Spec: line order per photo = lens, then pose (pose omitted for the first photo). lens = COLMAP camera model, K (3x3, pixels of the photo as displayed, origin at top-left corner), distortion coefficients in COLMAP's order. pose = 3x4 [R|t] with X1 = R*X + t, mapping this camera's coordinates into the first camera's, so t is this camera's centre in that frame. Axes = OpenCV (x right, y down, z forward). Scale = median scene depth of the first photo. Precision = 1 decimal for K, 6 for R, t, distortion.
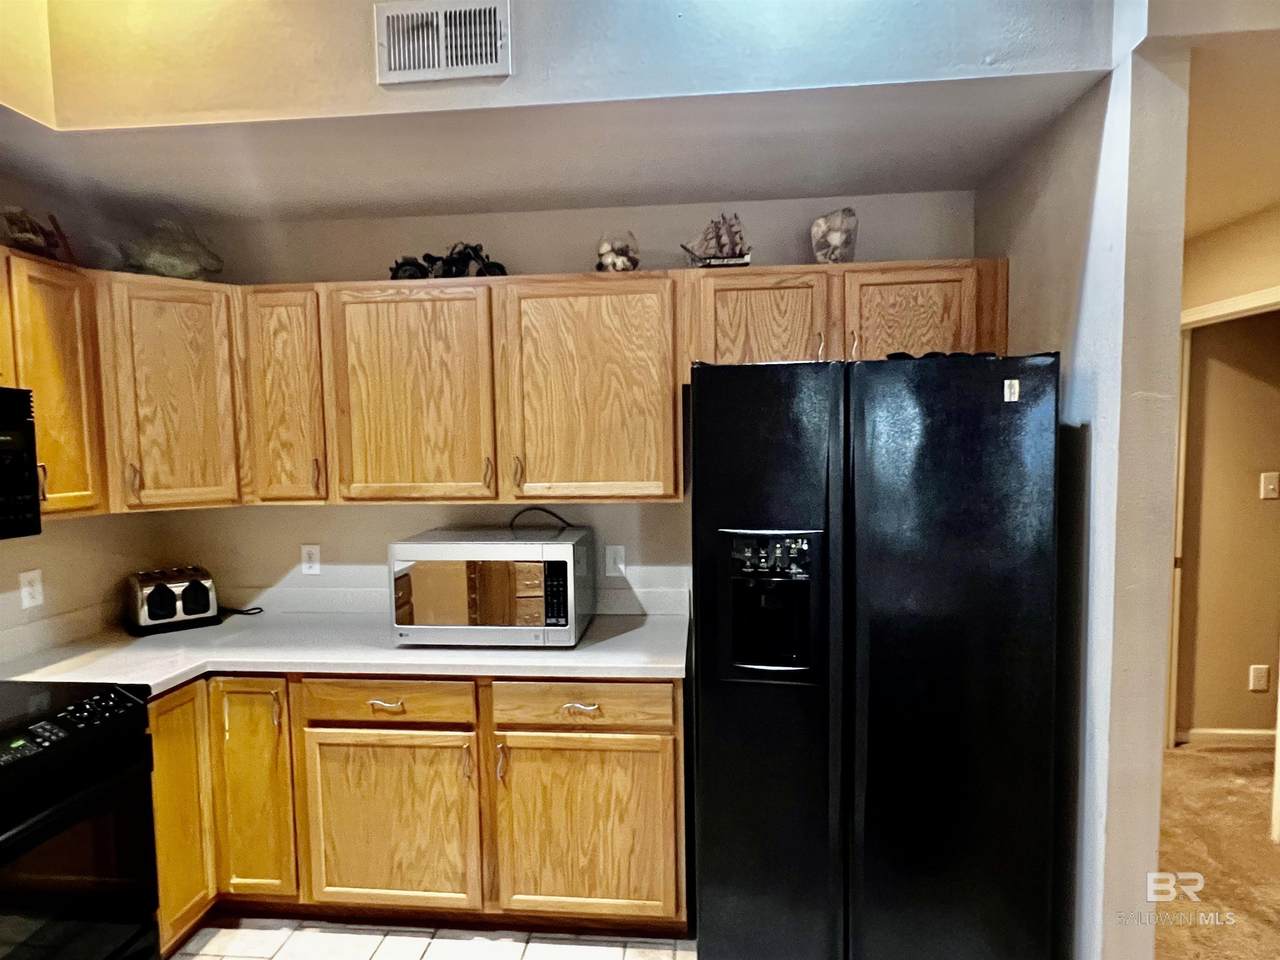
lens RADIAL K [[751.5, 0, 640.0], [0, 751.5, 480.0], [0, 0, 1]] dist [-0.003460, 0.000158]
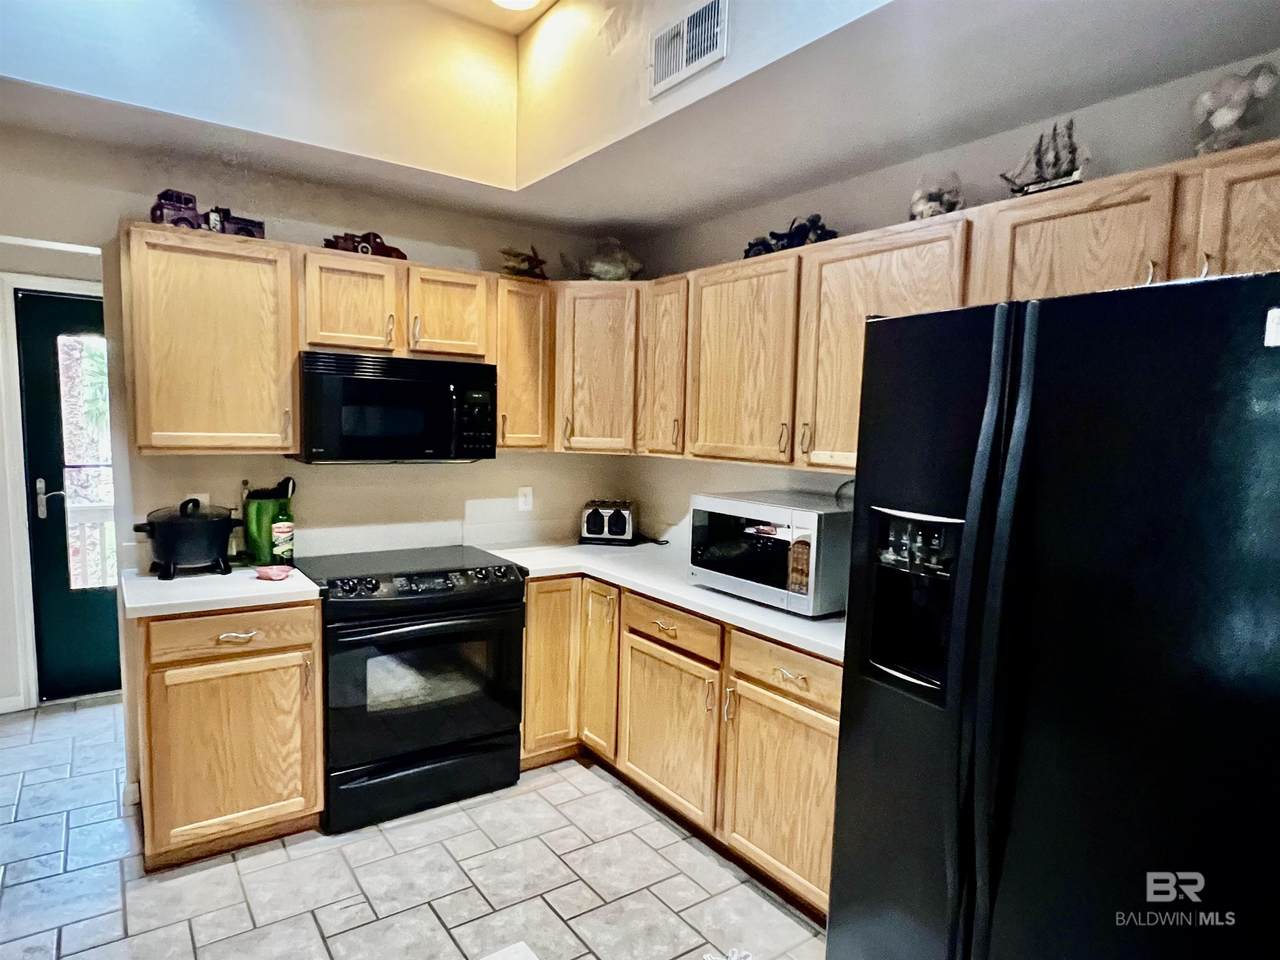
lens RADIAL K [[751.5, 0, 640.0], [0, 751.5, 480.0], [0, 0, 1]] dist [-0.003460, 0.000158]
pose [[0.656147, 0.092650, -0.748924, 0.466418], [-0.077729, 0.995454, 0.055049, 0.006454], [0.750619, 0.022092, 0.660366, 0.174077]]
